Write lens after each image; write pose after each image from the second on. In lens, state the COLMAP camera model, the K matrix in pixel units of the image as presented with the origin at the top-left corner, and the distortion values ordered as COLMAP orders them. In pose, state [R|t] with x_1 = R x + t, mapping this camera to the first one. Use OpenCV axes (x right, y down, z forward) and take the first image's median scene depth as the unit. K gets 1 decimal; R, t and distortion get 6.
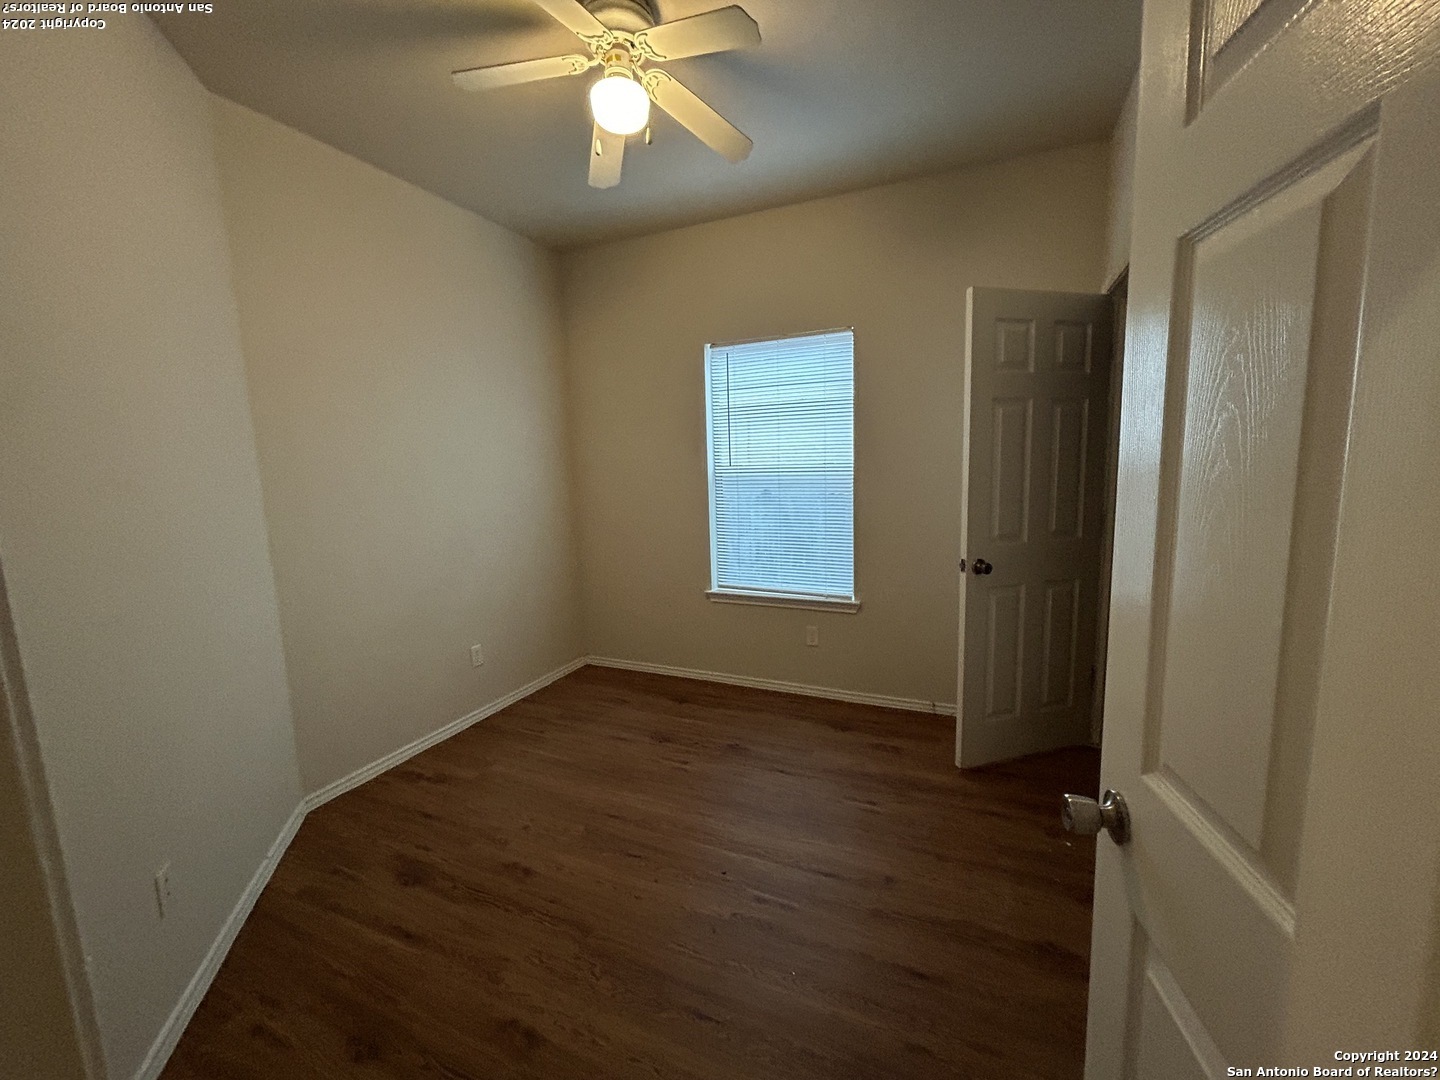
lens RADIAL K [[584.4, 0, 725.6], [0, 584.4, 544.6], [0, 0, 1]] dist [-0.003944, -0.000086]
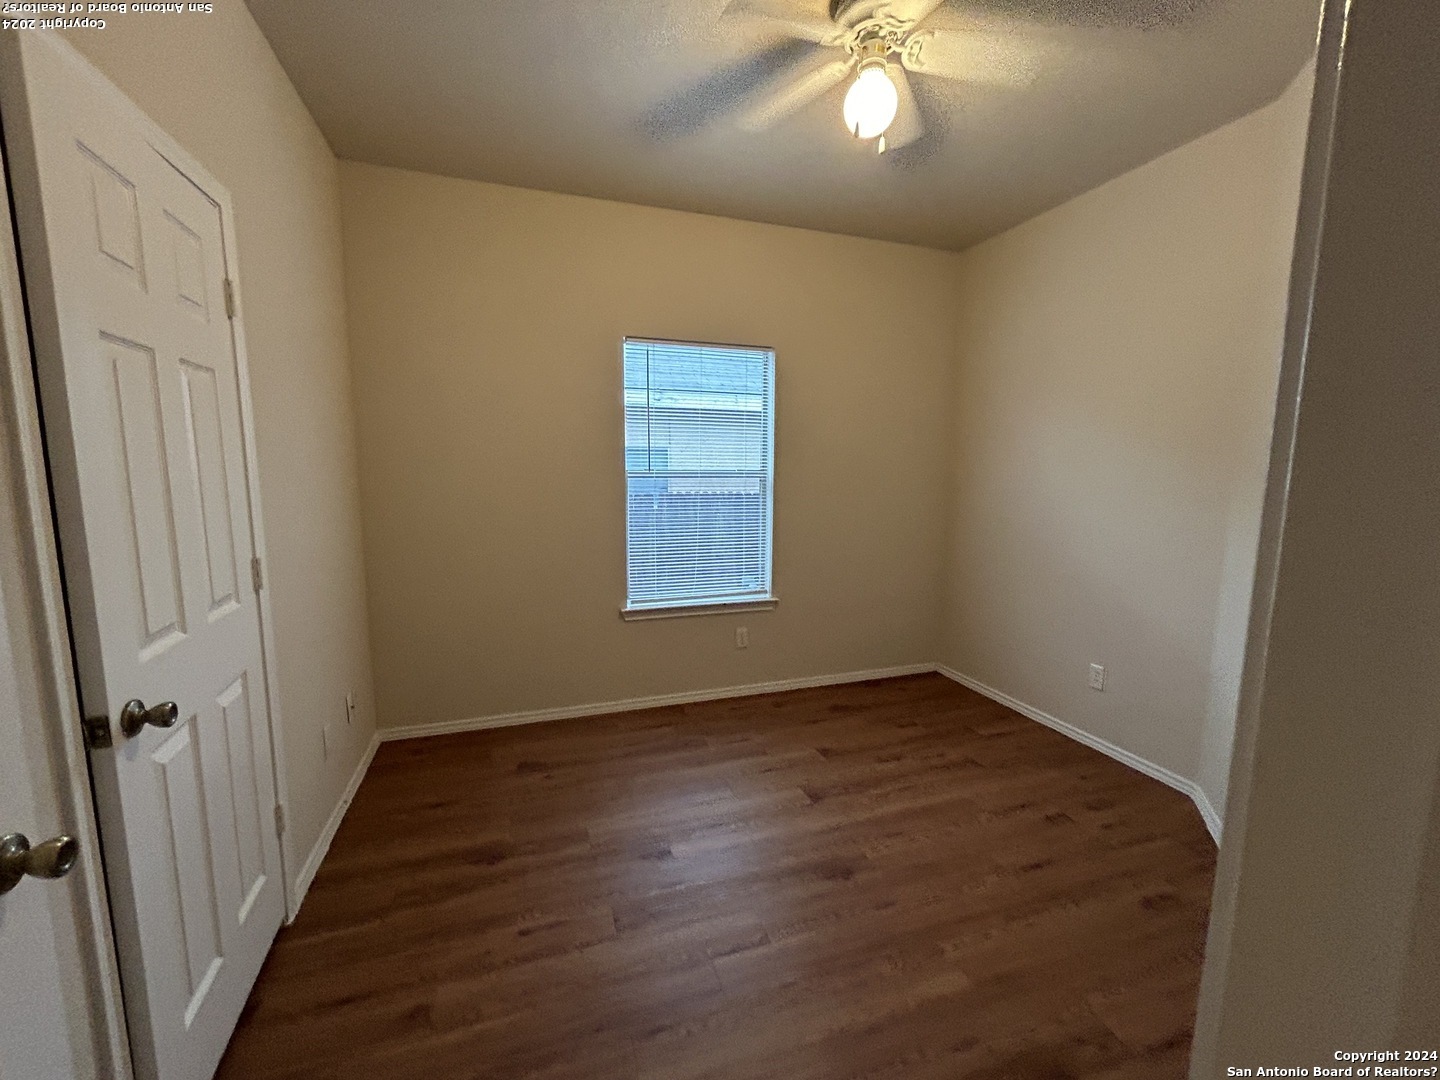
lens RADIAL K [[584.4, 0, 724.9], [0, 584.4, 542.3], [0, 0, 1]] dist [-0.003944, -0.000086]
pose [[0.707237, -0.047260, 0.705395, -0.574851], [0.061322, 0.998104, 0.005389, -0.019114], [-0.704312, 0.039445, 0.708794, 0.269149]]
